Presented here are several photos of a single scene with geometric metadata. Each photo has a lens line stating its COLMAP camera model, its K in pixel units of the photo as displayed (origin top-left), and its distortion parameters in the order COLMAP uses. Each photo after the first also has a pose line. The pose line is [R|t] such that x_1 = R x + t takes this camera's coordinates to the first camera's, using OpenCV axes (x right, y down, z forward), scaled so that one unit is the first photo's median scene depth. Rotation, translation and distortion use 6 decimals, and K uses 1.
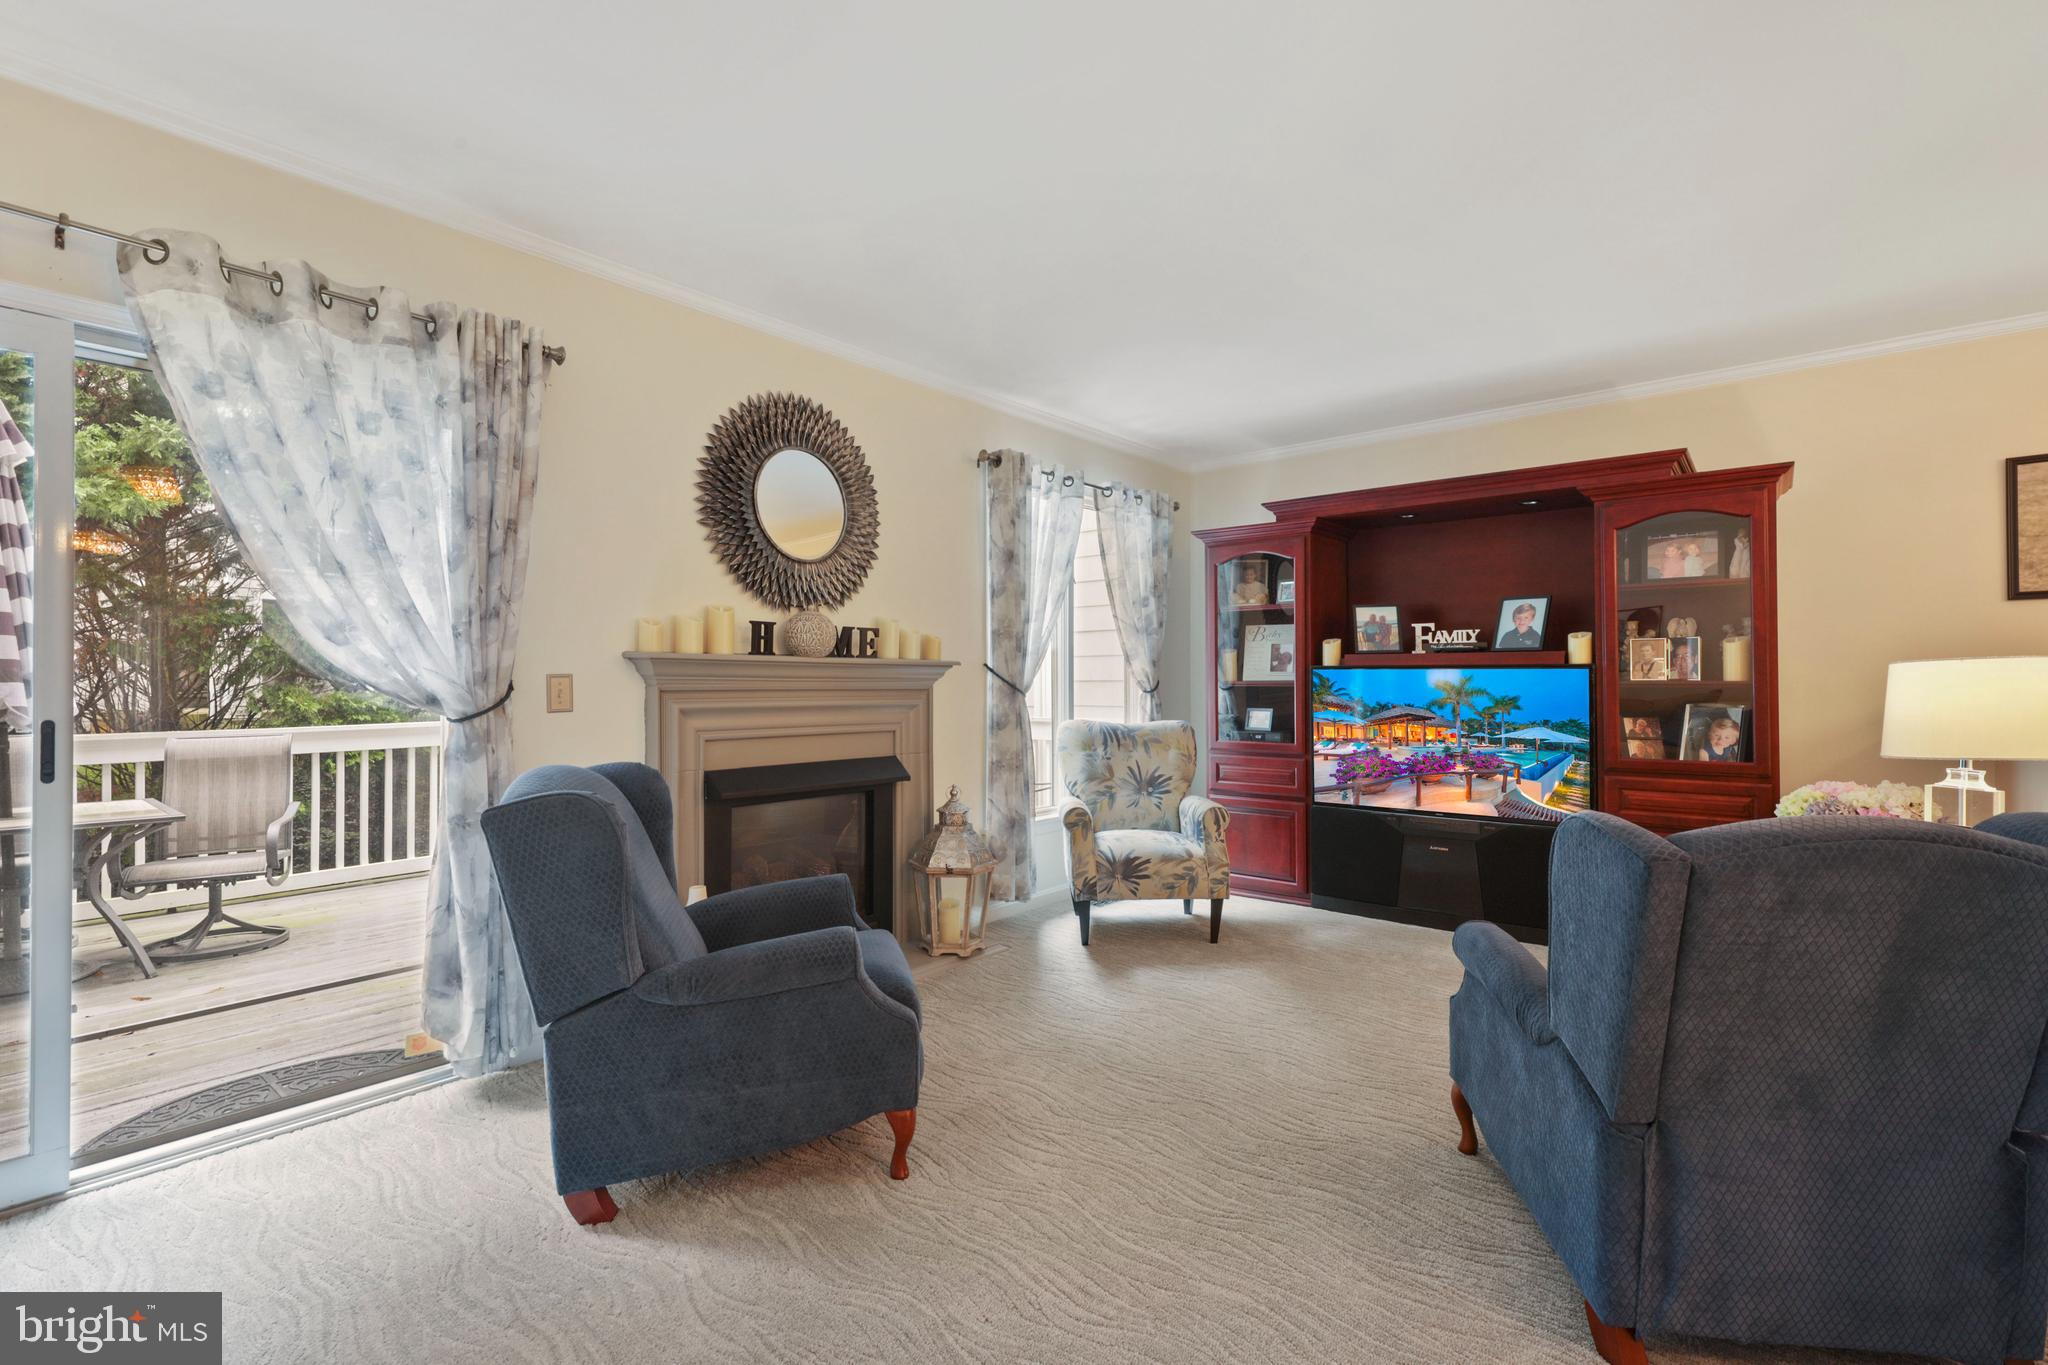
lens RADIAL K [[937.7, 0, 1043.8], [0, 937.7, 683.8], [0, 0, 1]] dist [0.007166, 0.001382]
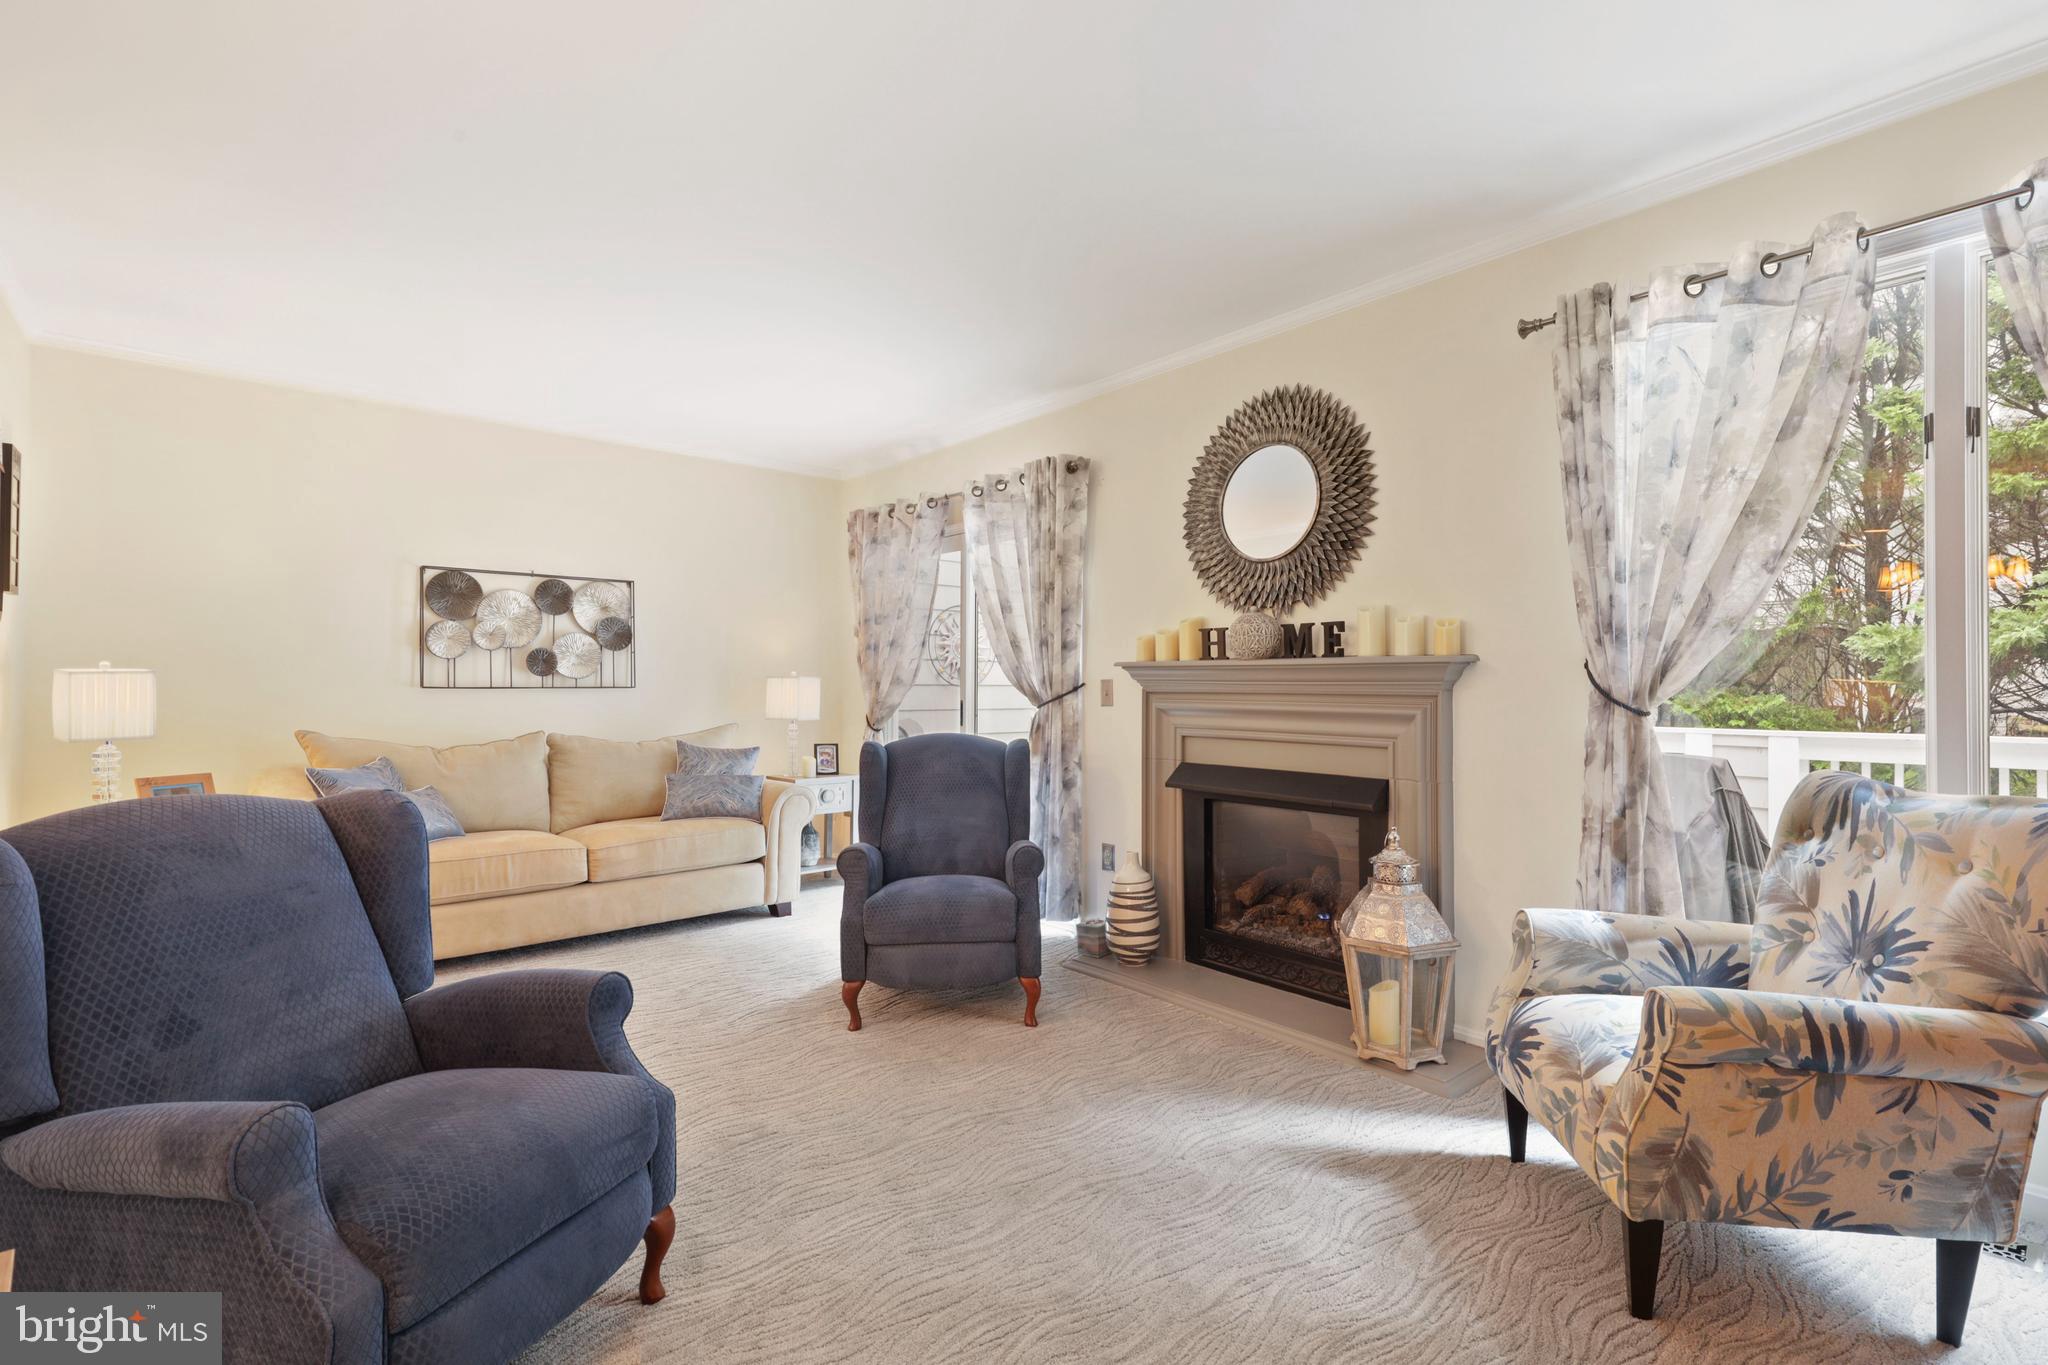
lens RADIAL K [[937.7, 0, 1033.1], [0, 937.7, 678.1], [0, 0, 1]] dist [0.007166, 0.001382]
pose [[-0.184774, -0.006085, -0.982762, 0.675593], [-0.003341, 0.999979, -0.005563, -0.002893], [0.982775, 0.002256, -0.184791, 0.861845]]
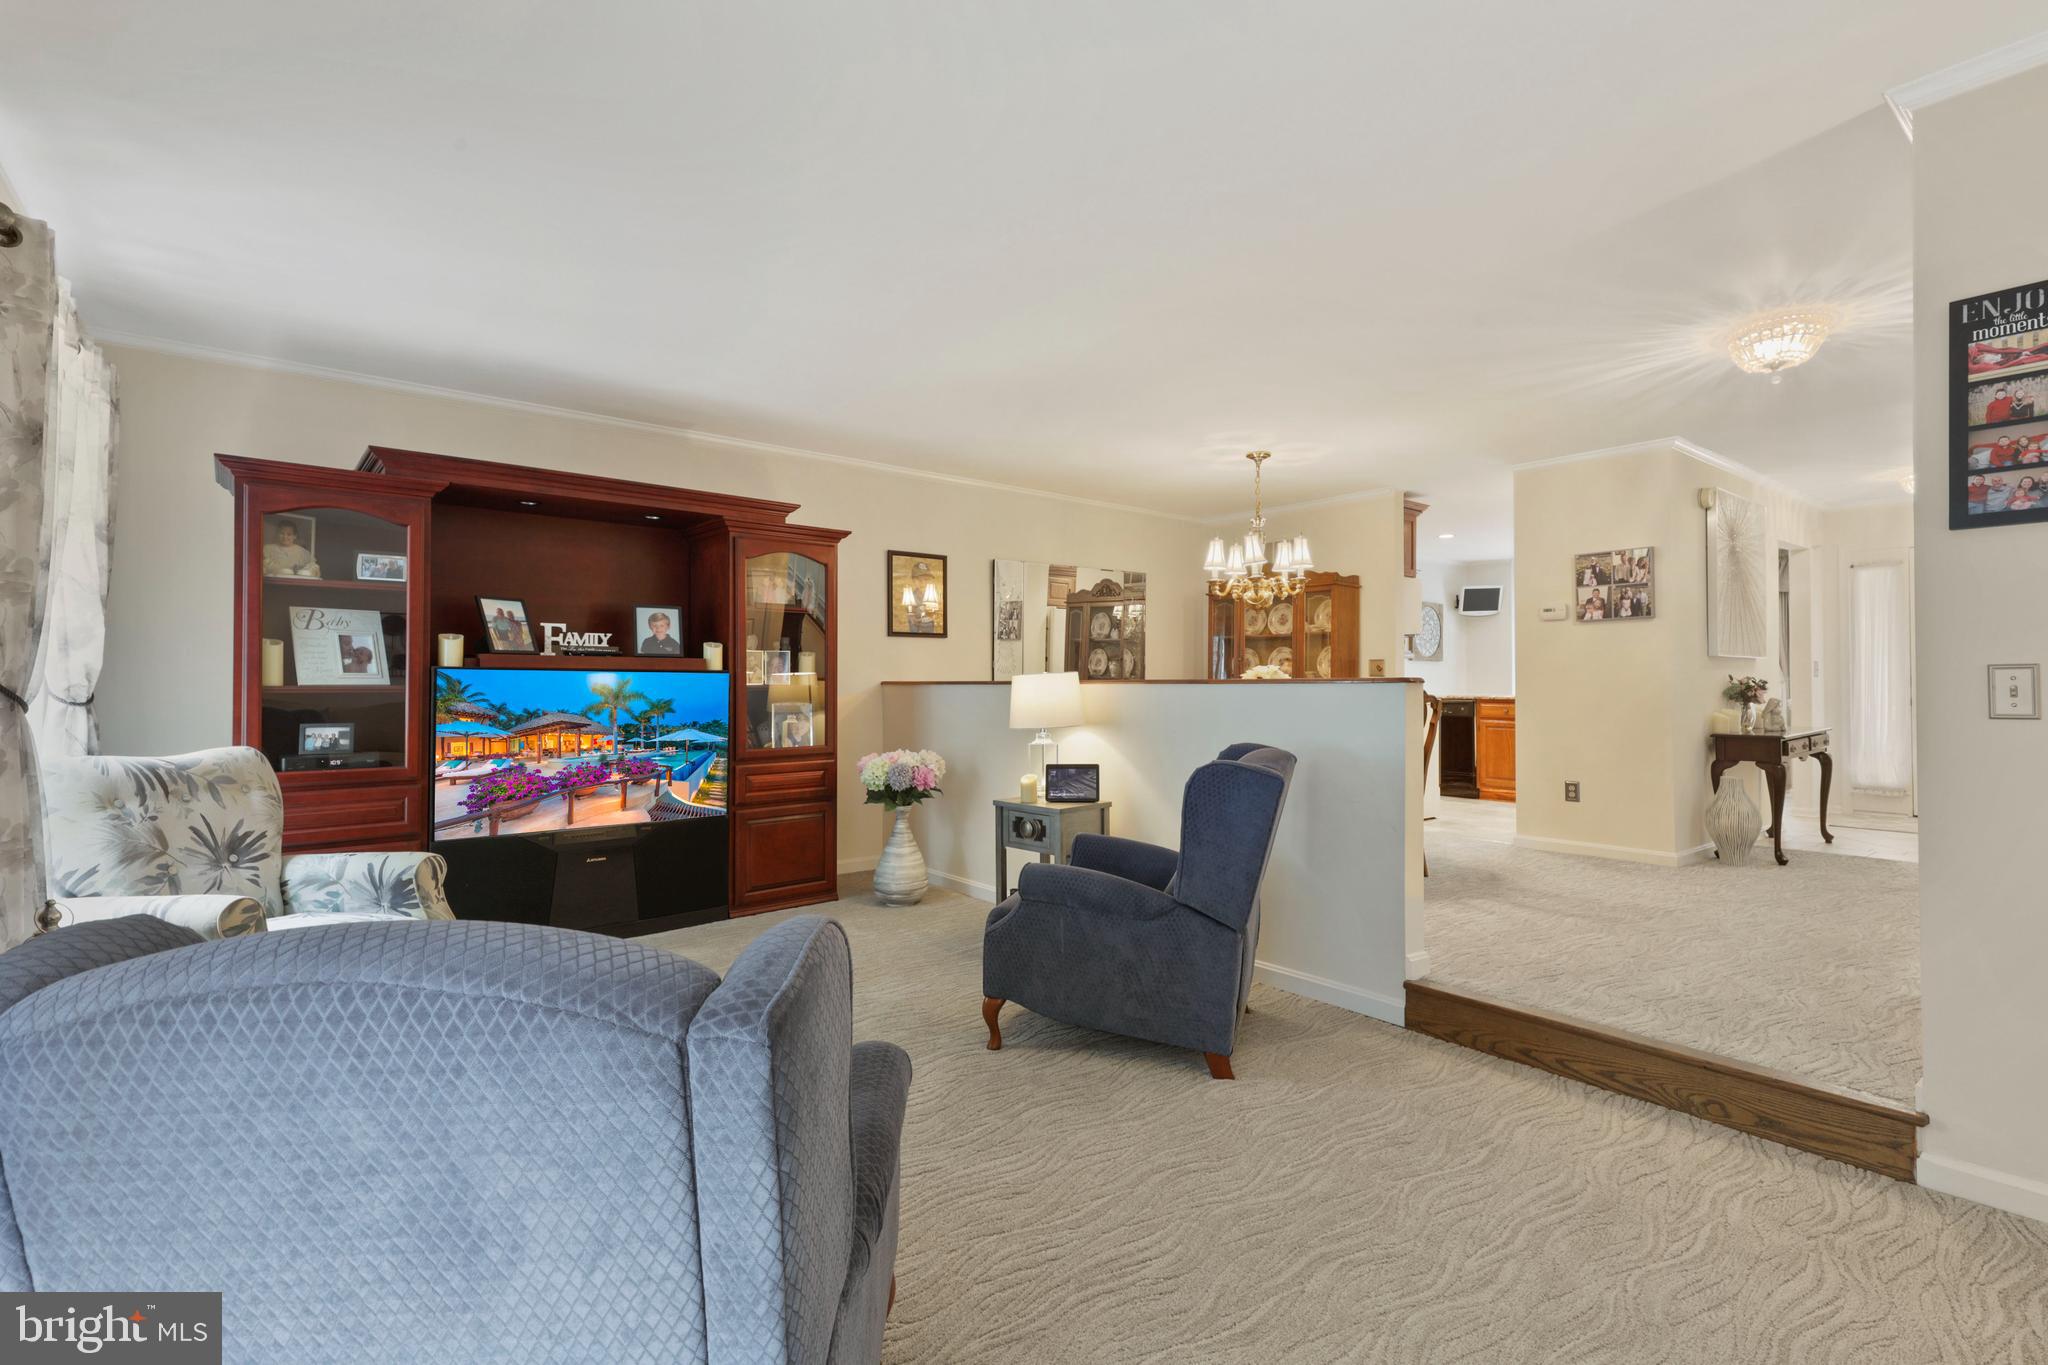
lens RADIAL K [[937.7, 0, 1013.3], [0, 937.7, 684.9], [0, 0, 1]] dist [0.007166, 0.001382]
pose [[0.194900, 0.007102, 0.980797, -0.471642], [0.004249, 0.999958, -0.008086, 0.006091], [-0.980814, 0.005743, 0.194862, 0.443770]]
